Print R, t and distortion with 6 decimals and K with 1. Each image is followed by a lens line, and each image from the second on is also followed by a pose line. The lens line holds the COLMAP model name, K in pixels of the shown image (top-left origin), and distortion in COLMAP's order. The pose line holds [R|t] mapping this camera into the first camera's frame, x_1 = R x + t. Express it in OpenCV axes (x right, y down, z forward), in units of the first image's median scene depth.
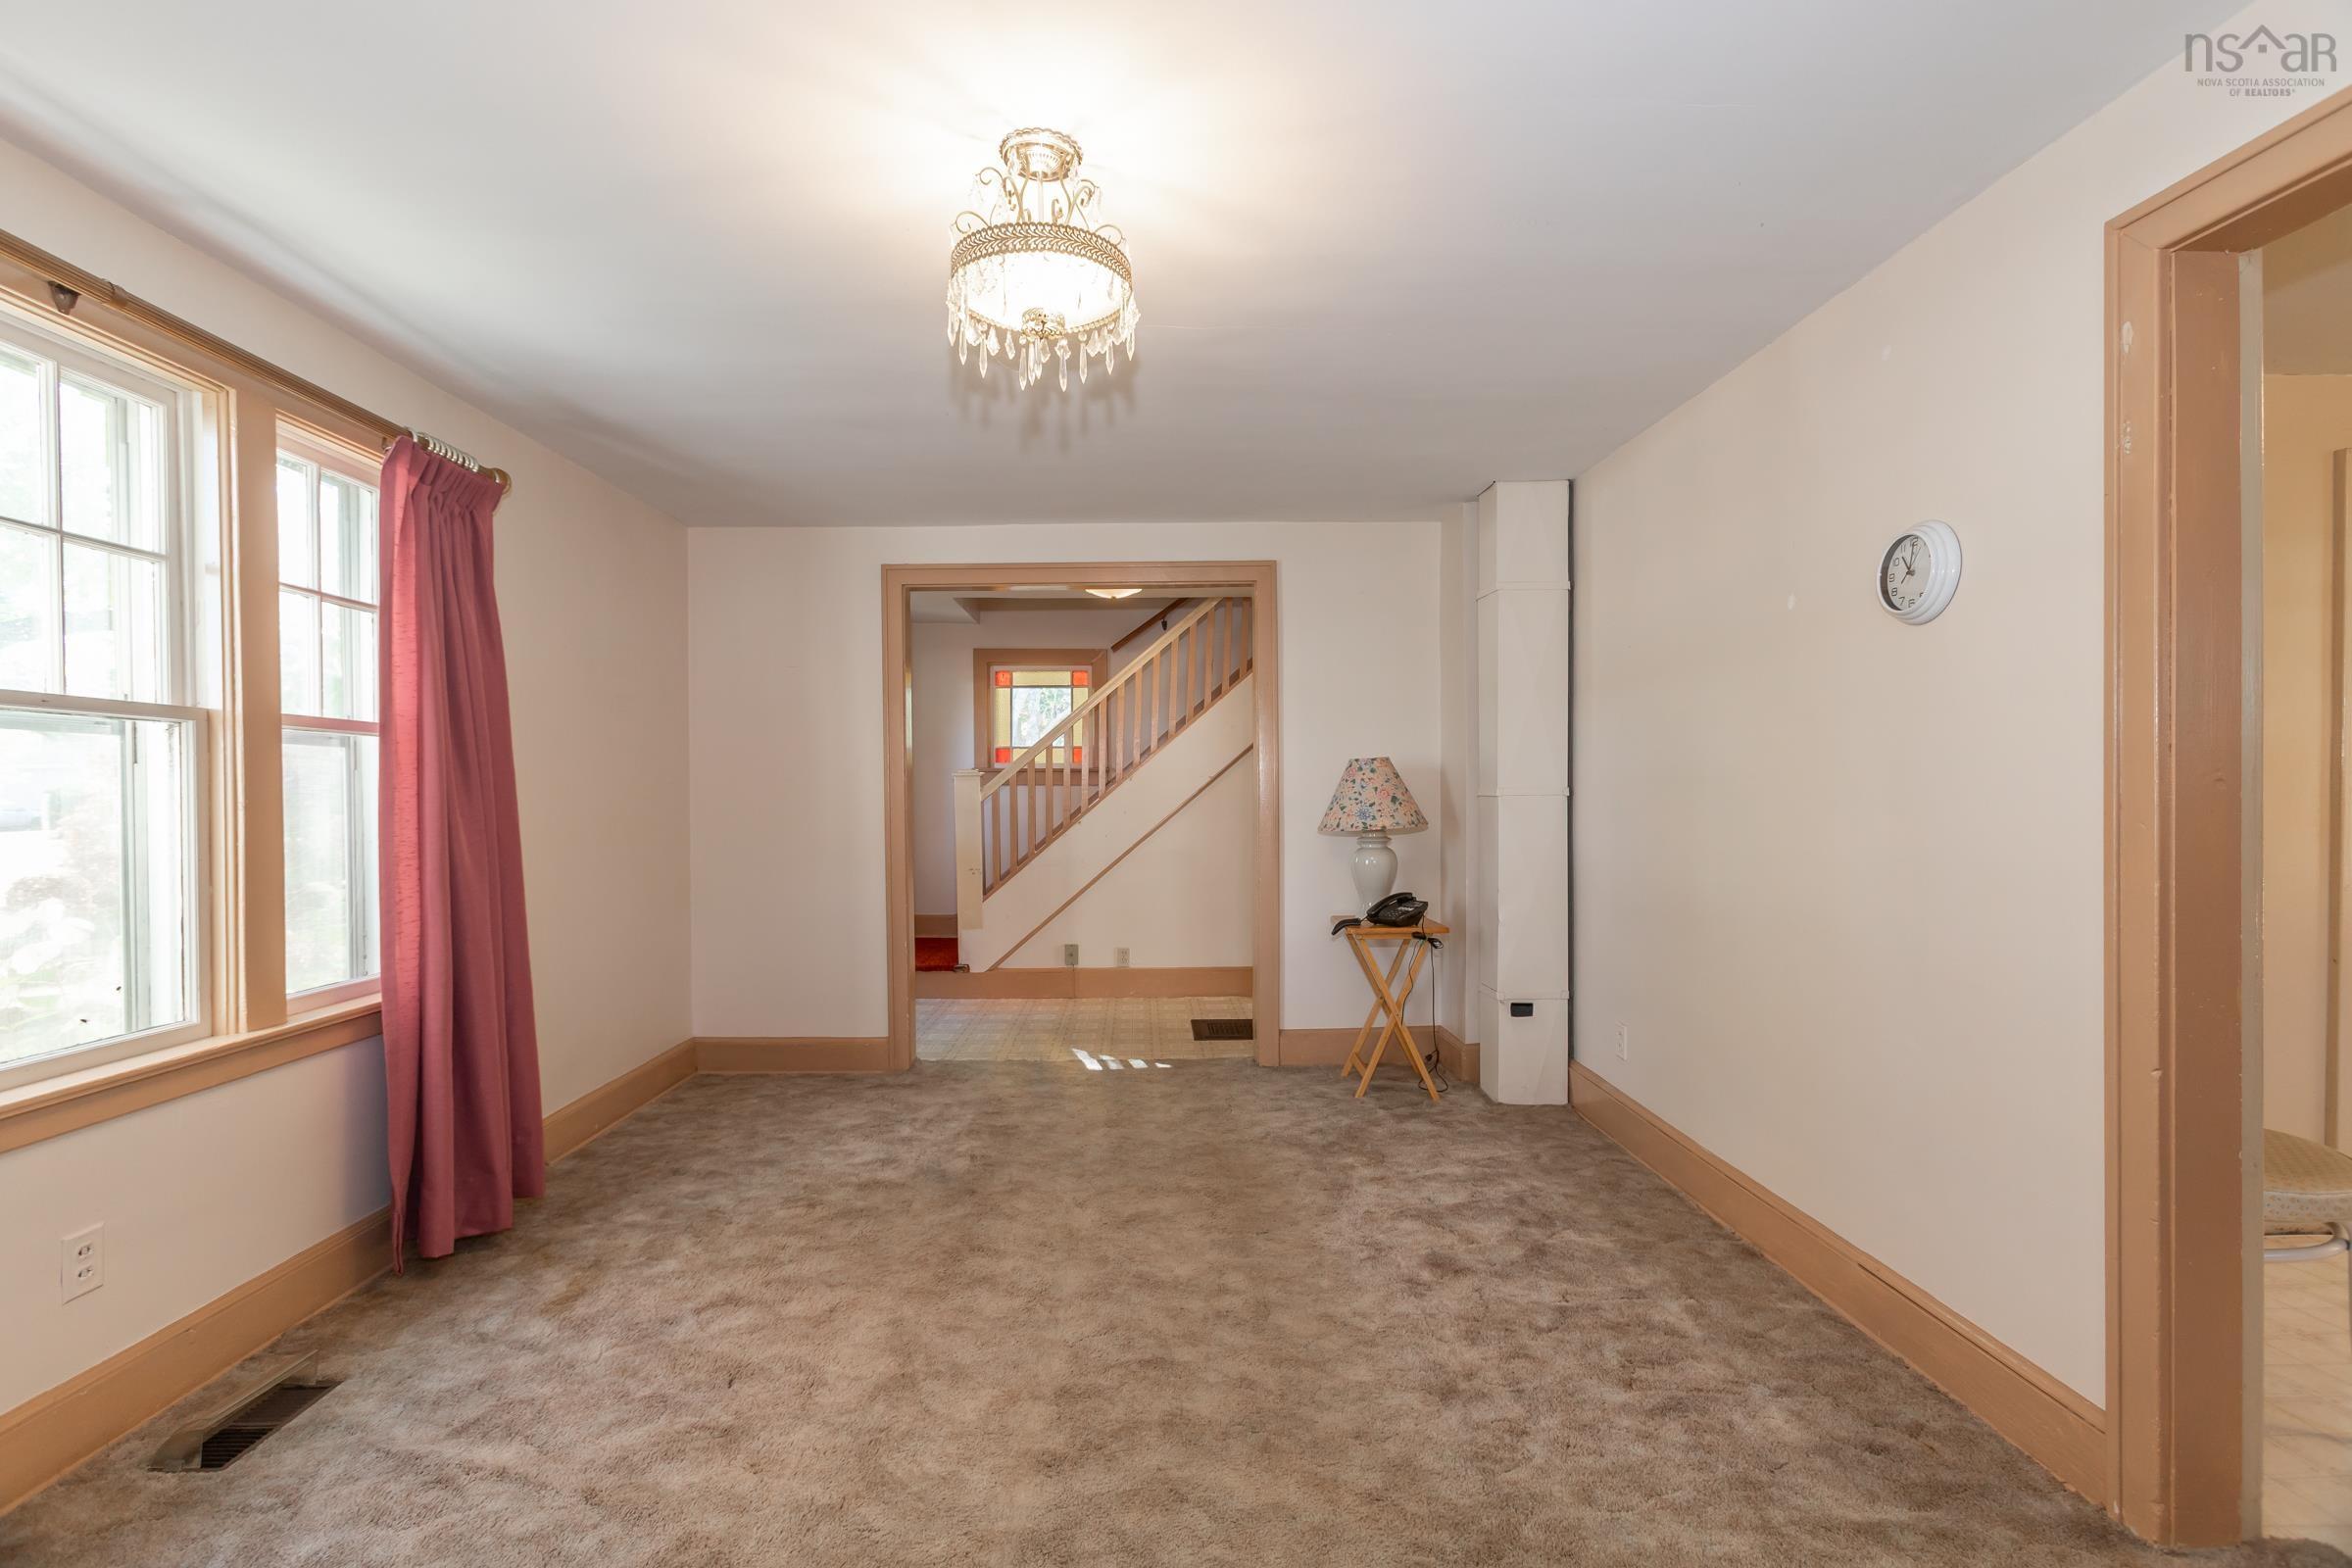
lens RADIAL K [[1060.8, 0, 1177.2], [0, 1060.8, 787.9], [0, 0, 1]] dist [-0.001219, 0.005113]
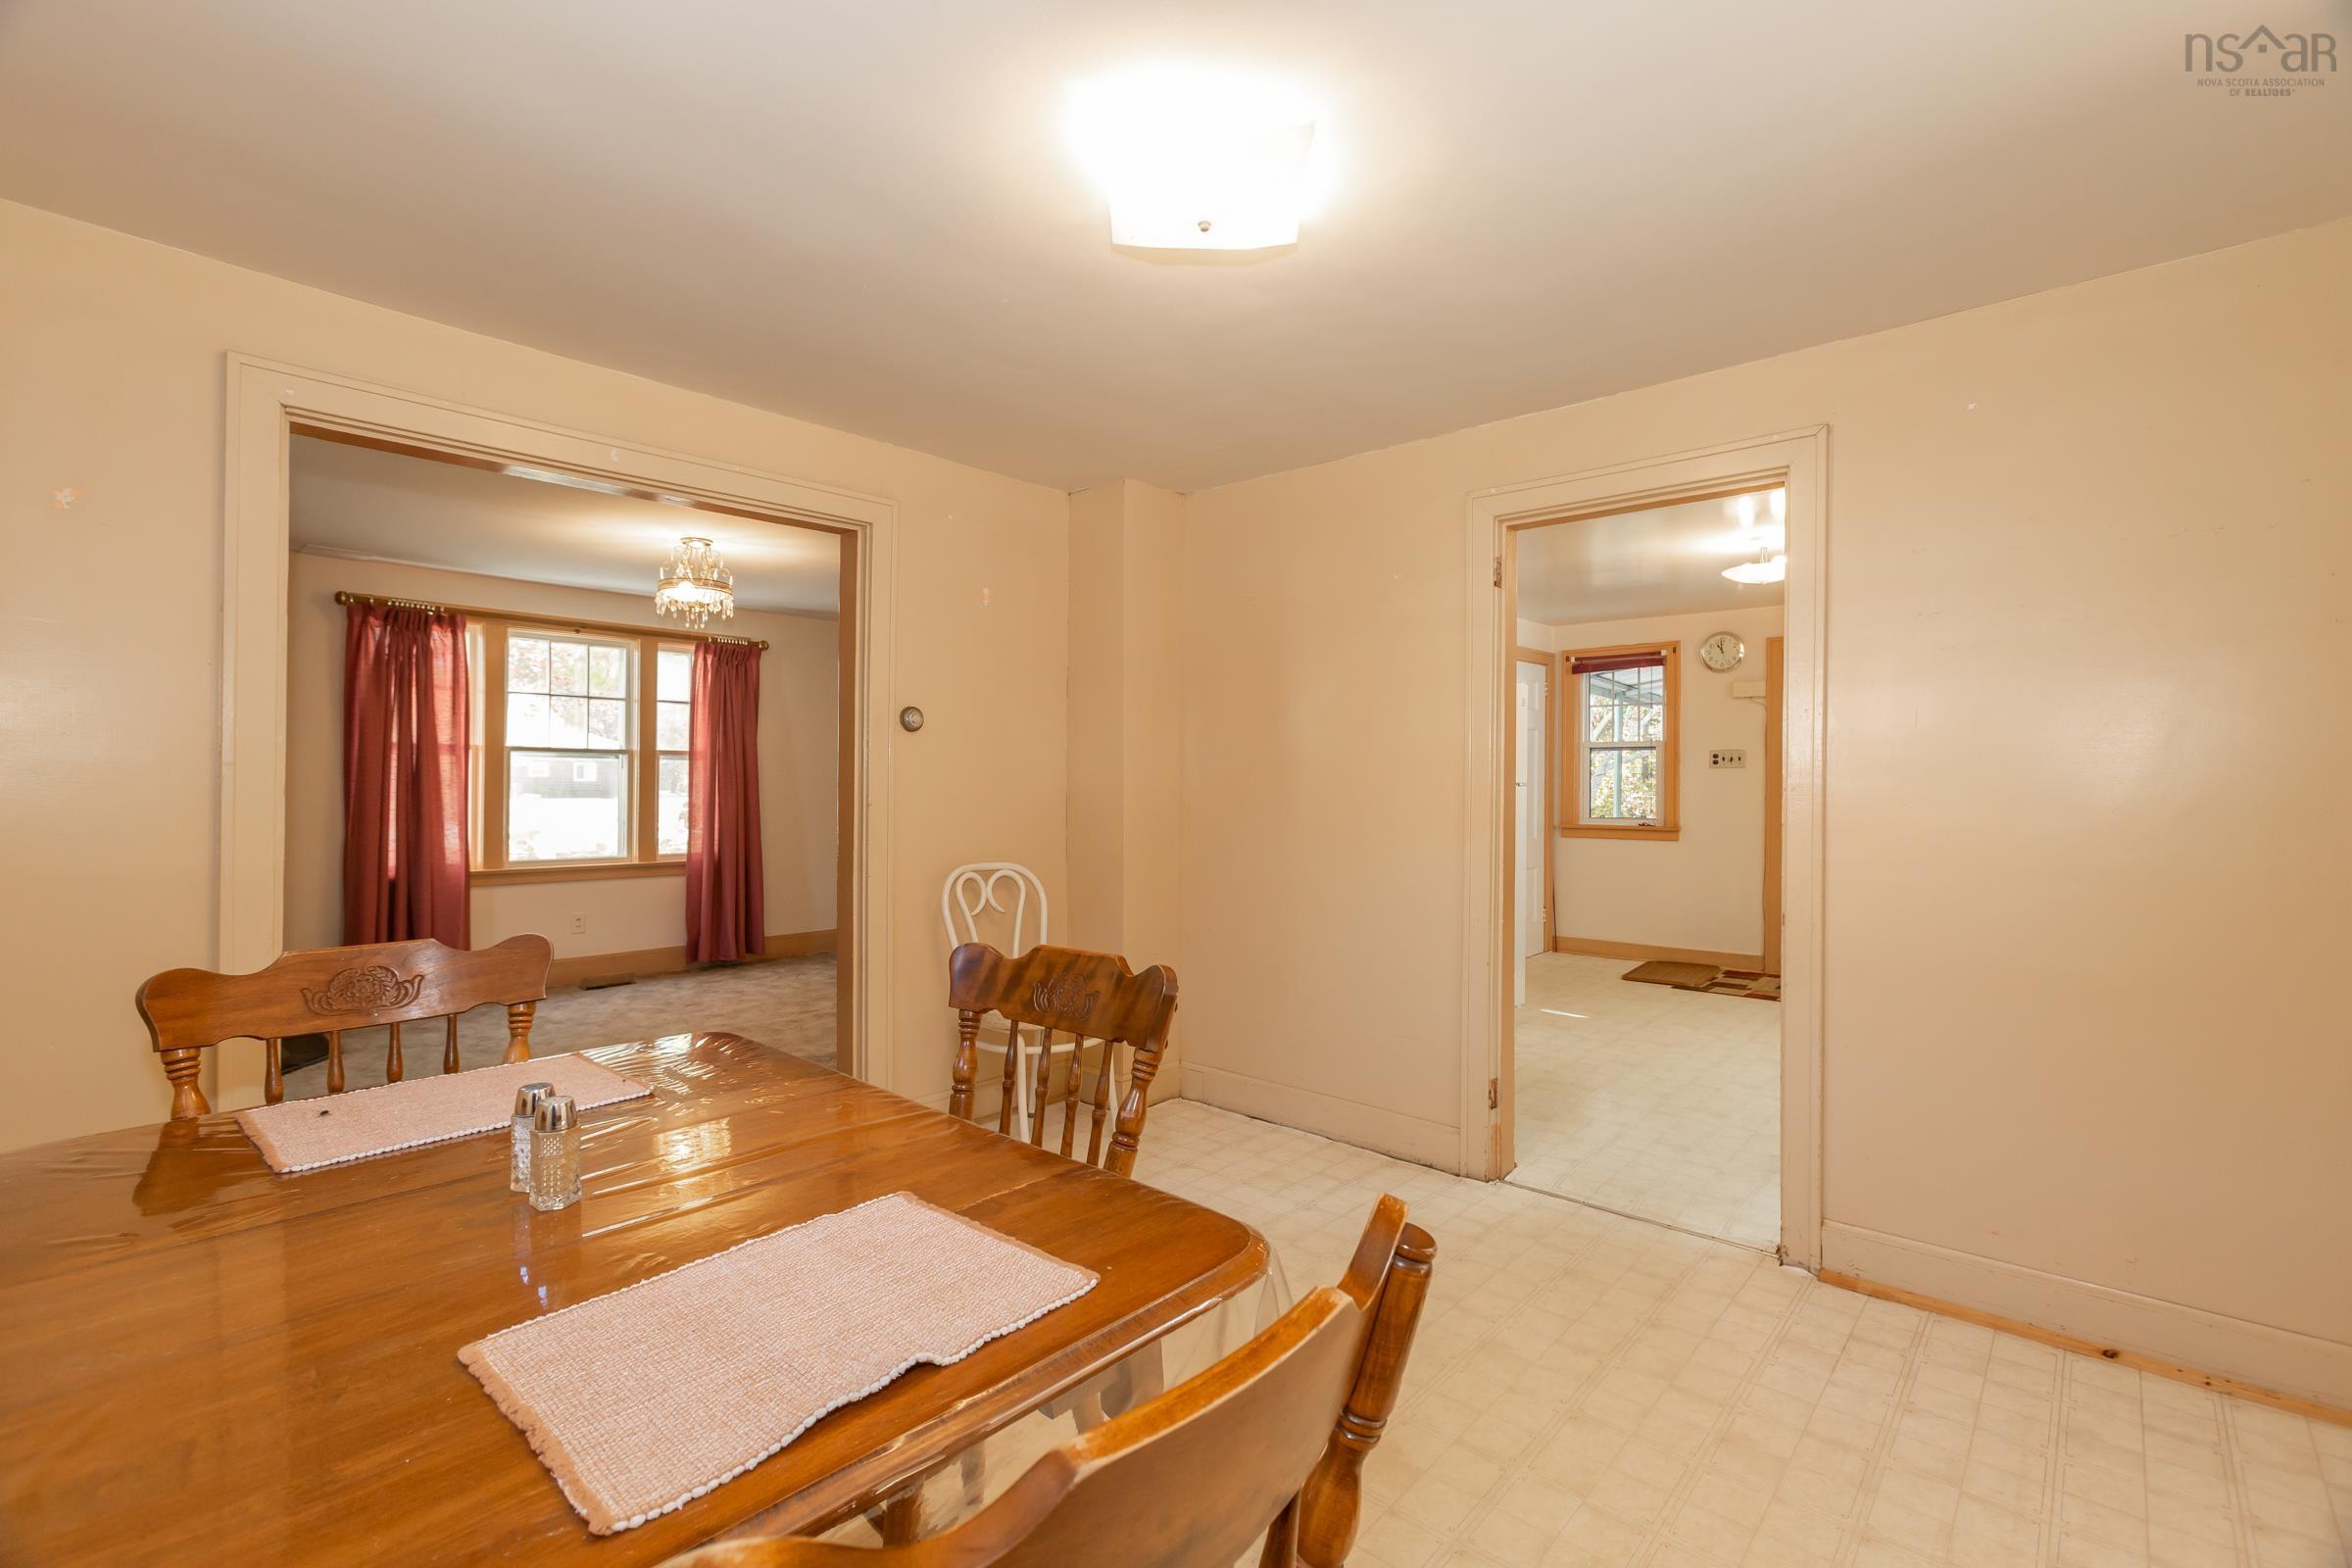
lens RADIAL K [[1060.8, 0, 1134.5], [0, 1060.8, 766.0], [0, 0, 1]] dist [-0.001219, 0.005113]
pose [[0.726672, -0.004210, -0.686972, 1.955776], [-0.005320, 0.999917, -0.011756, -0.003886], [0.686964, 0.012197, 0.726589, -0.159275]]
